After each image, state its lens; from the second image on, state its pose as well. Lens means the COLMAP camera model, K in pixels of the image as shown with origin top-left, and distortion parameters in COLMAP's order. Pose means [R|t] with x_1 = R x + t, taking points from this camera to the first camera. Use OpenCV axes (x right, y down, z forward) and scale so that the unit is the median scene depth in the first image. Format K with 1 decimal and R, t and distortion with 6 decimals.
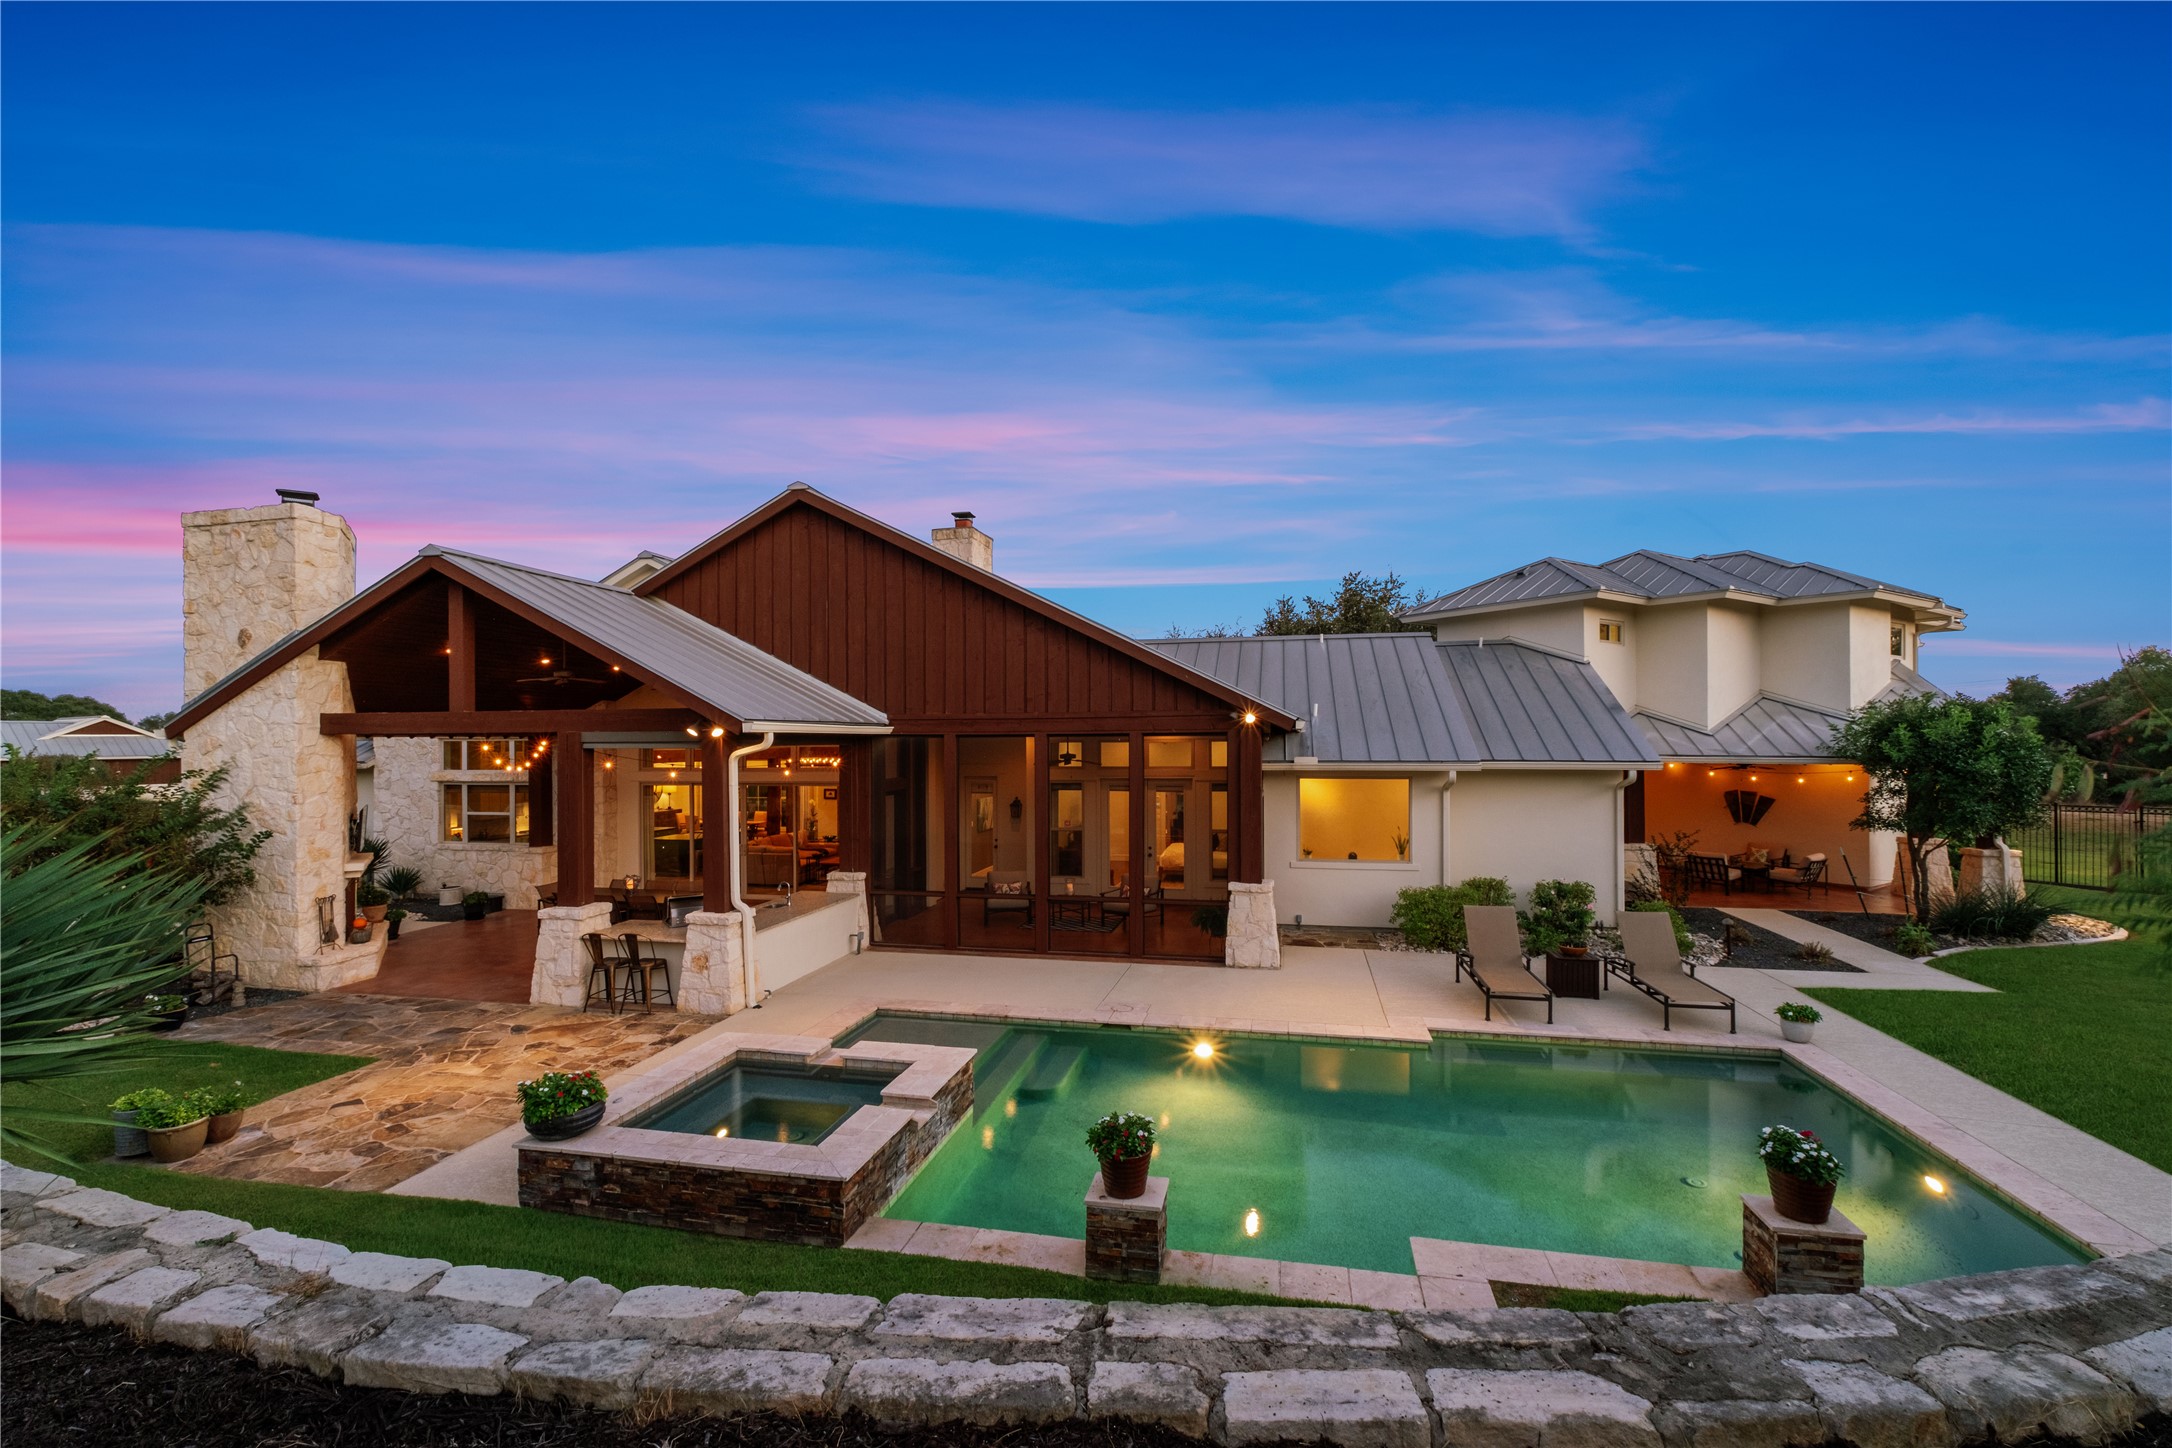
lens RADIAL K [[938.1, 0, 1078.1], [0, 938.1, 733.0], [0, 0, 1]] dist [-0.002613, -0.000206]
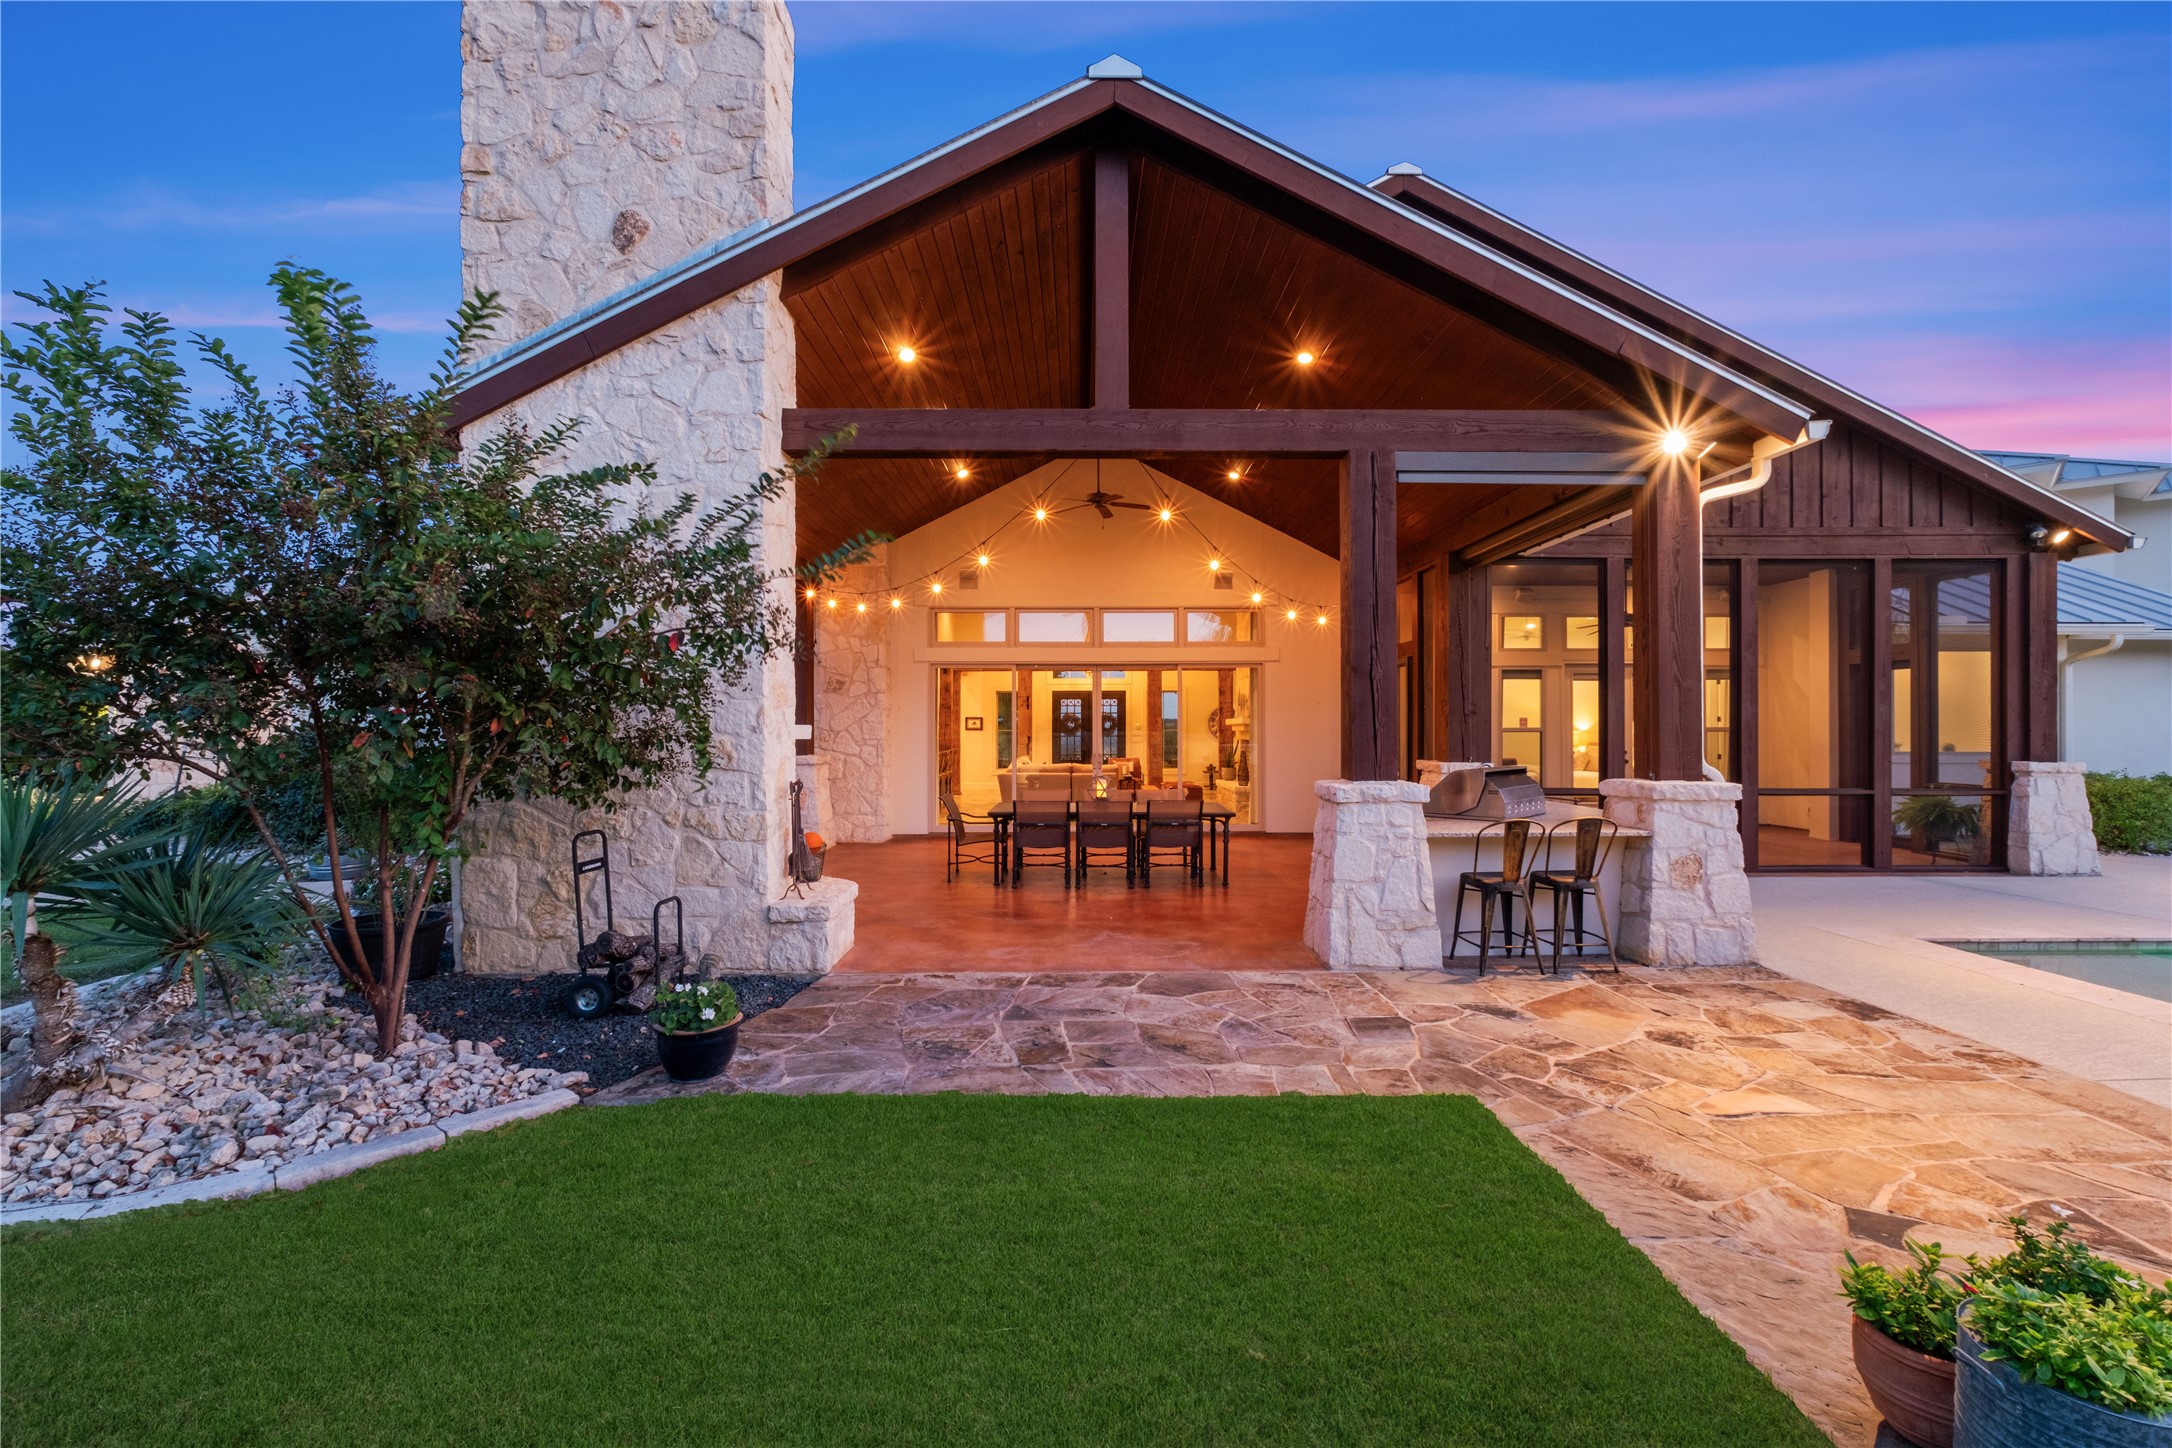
lens RADIAL K [[938.1, 0, 1093.6], [0, 938.1, 715.8], [0, 0, 1]] dist [-0.002613, -0.000206]
pose [[0.976063, 0.005196, 0.217426, -0.789574], [-0.004015, 0.999975, -0.005873, 0.148592], [-0.217451, 0.004859, 0.976059, 0.507772]]
